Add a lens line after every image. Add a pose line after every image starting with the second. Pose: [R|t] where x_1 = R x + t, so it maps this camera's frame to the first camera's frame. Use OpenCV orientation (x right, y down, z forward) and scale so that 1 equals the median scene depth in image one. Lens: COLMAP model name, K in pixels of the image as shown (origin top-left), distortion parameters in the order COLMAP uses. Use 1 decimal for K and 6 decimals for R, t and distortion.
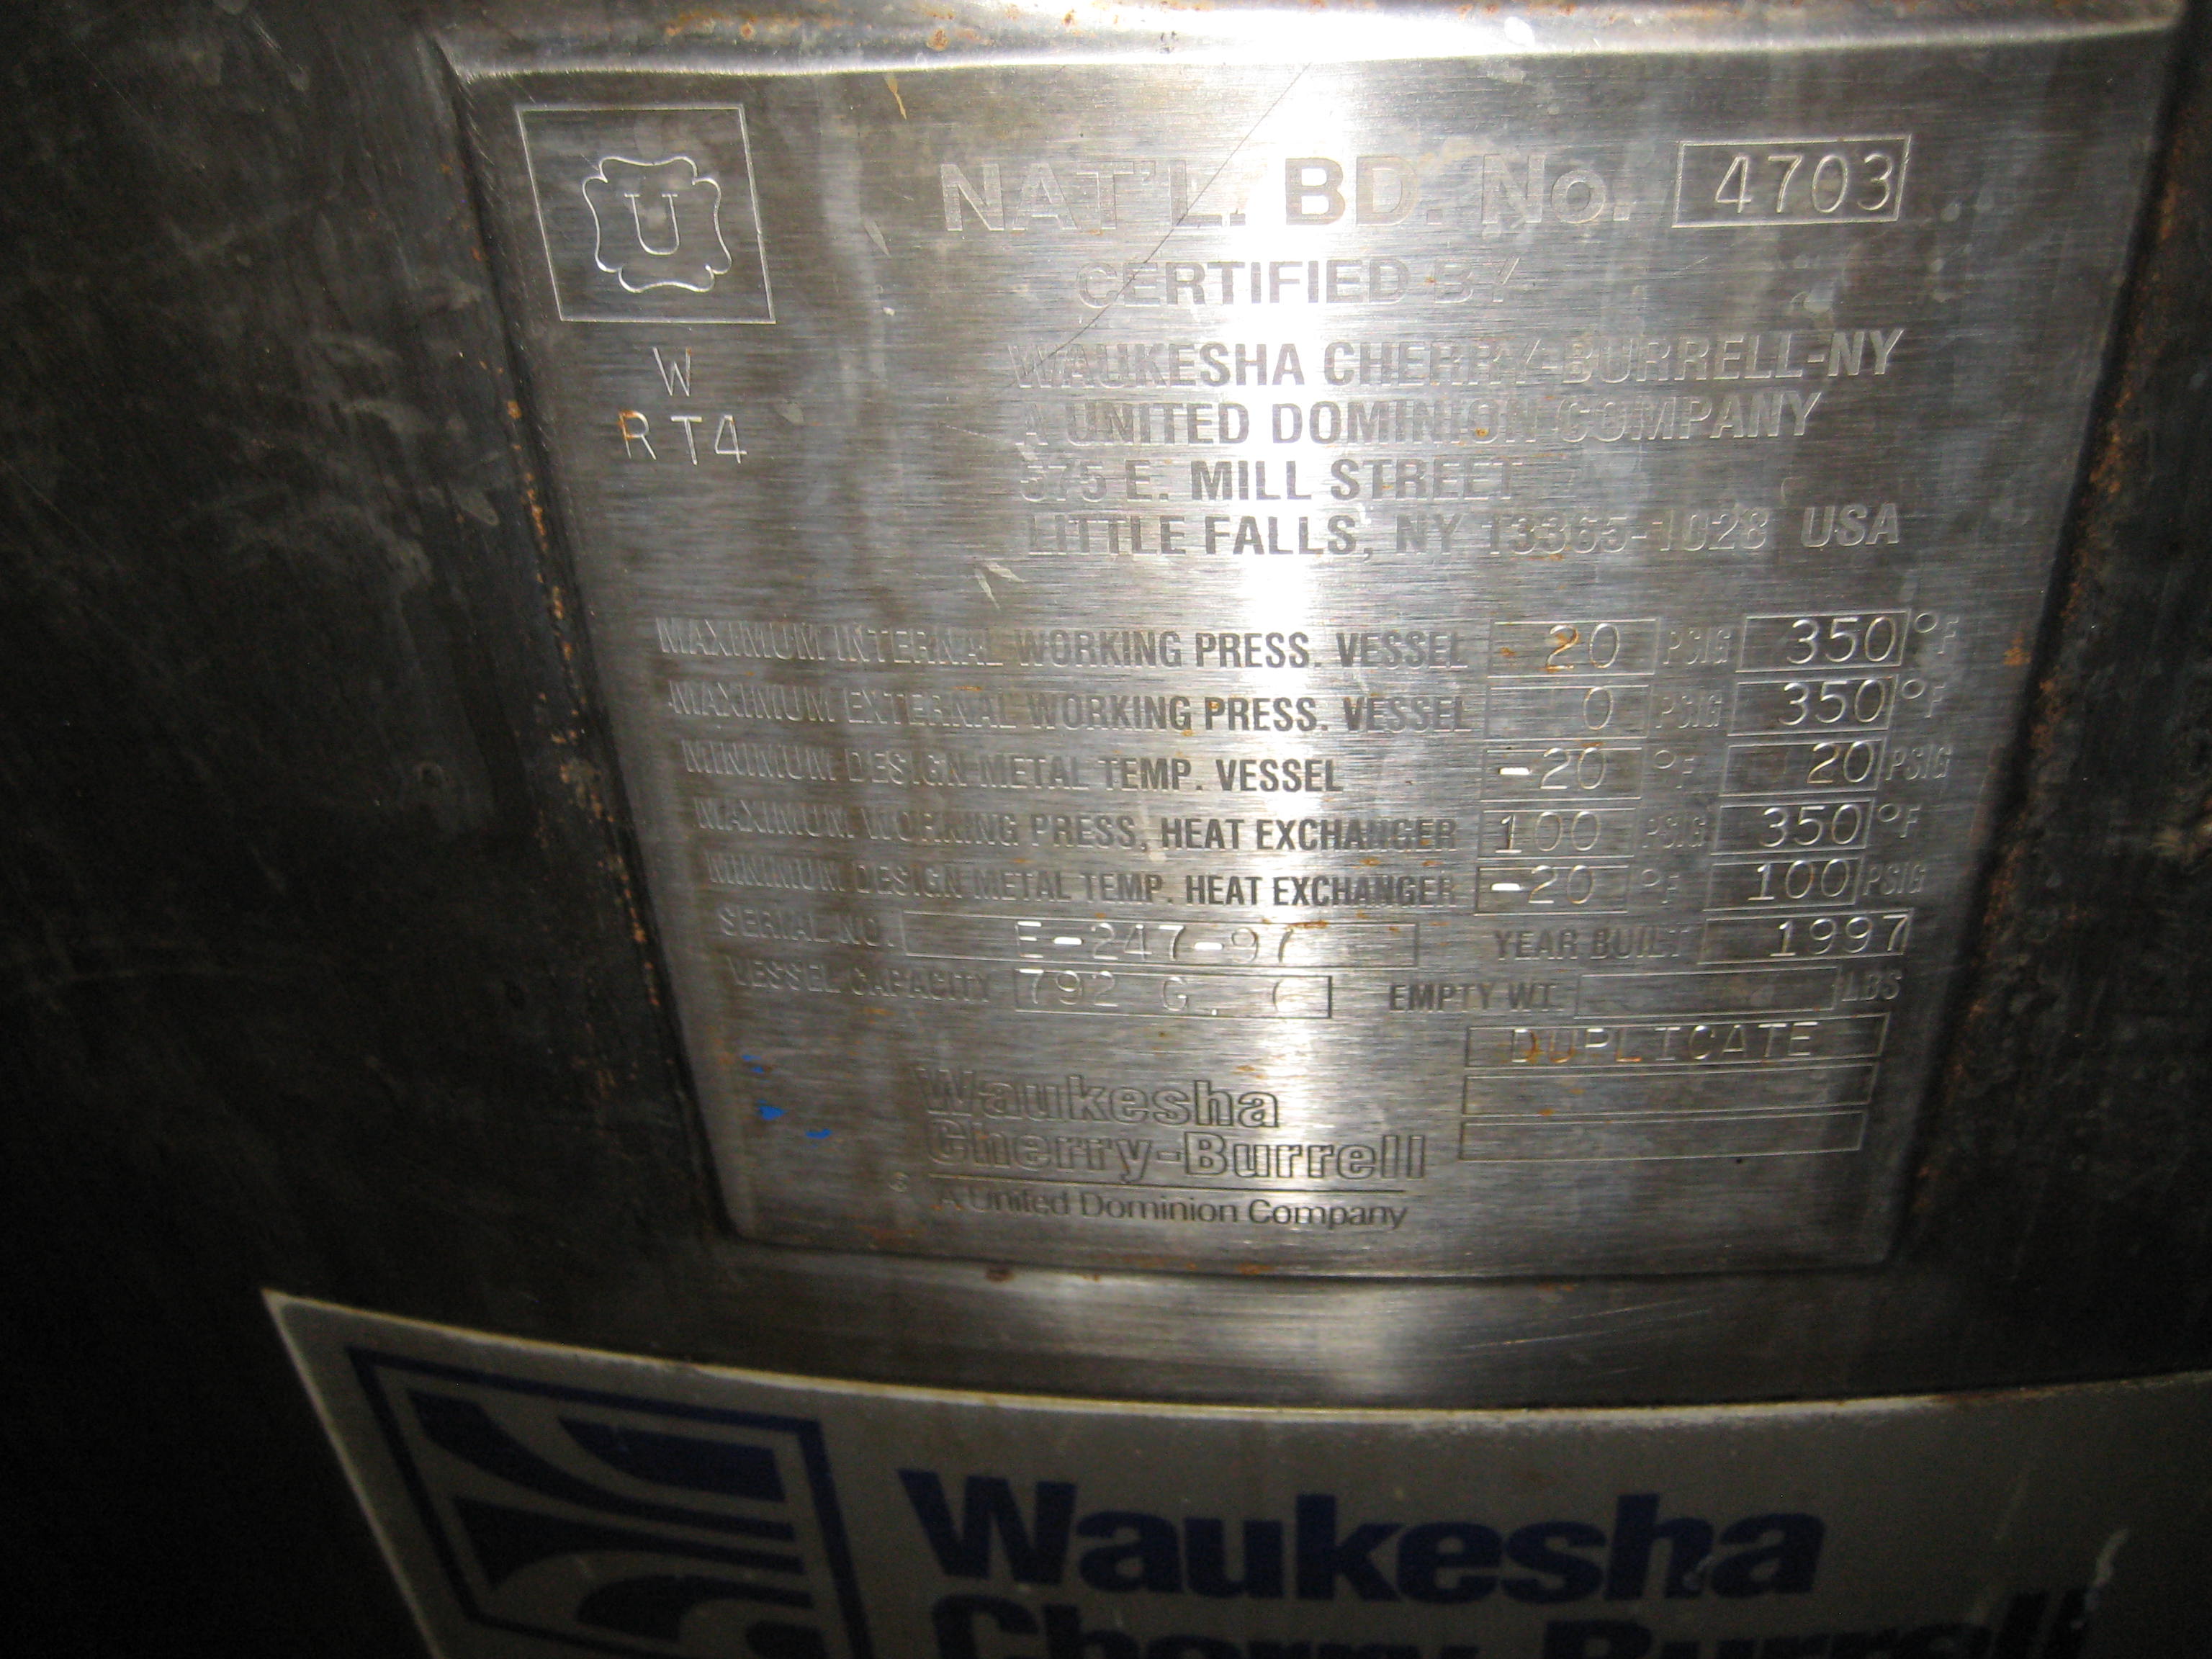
lens RADIAL K [[2230.3, 0, 1106.0], [0, 2230.3, 829.5], [0, 0, 1]] dist [-0.161121, 0.196267]
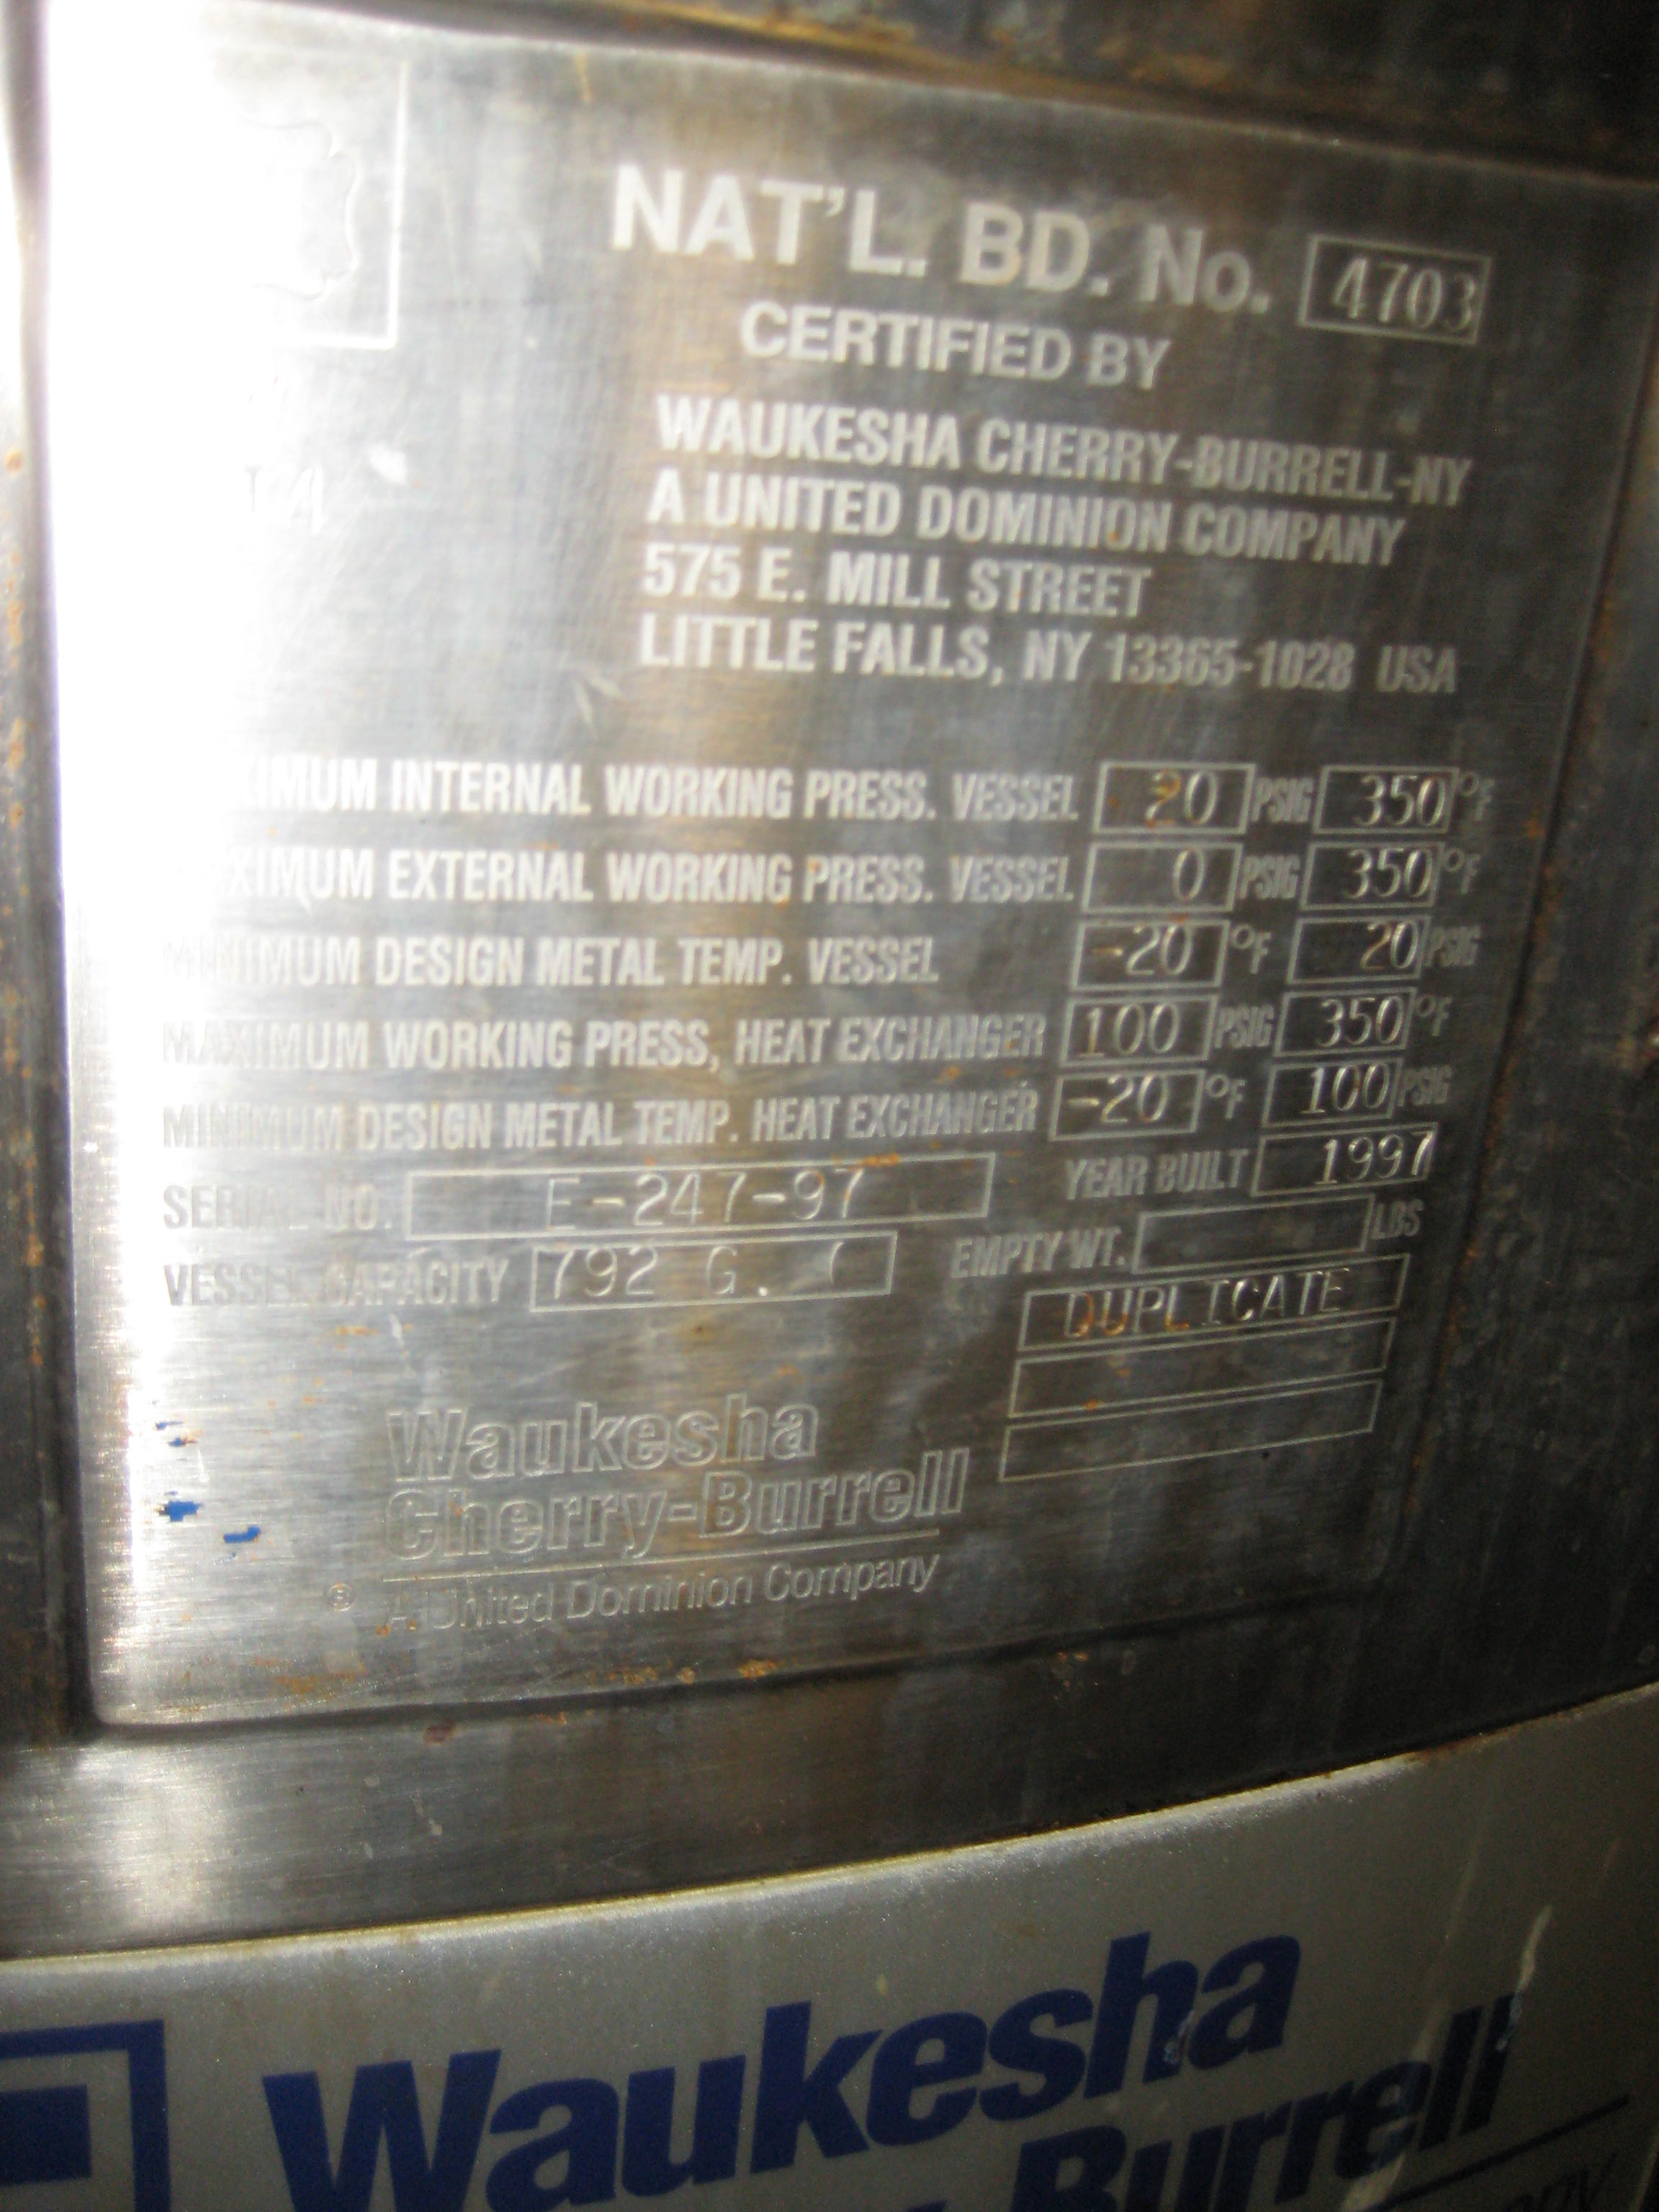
lens RADIAL K [[2230.3, 0, 858.5], [0, 2230.3, 1110.1], [0, 0, 1]] dist [-0.161121, 0.196267]
pose [[0.906454, -0.013260, 0.422096, -0.272945], [0.132353, 0.958071, -0.254132, 0.232449], [-0.401028, 0.286225, 0.870202, 0.210756]]
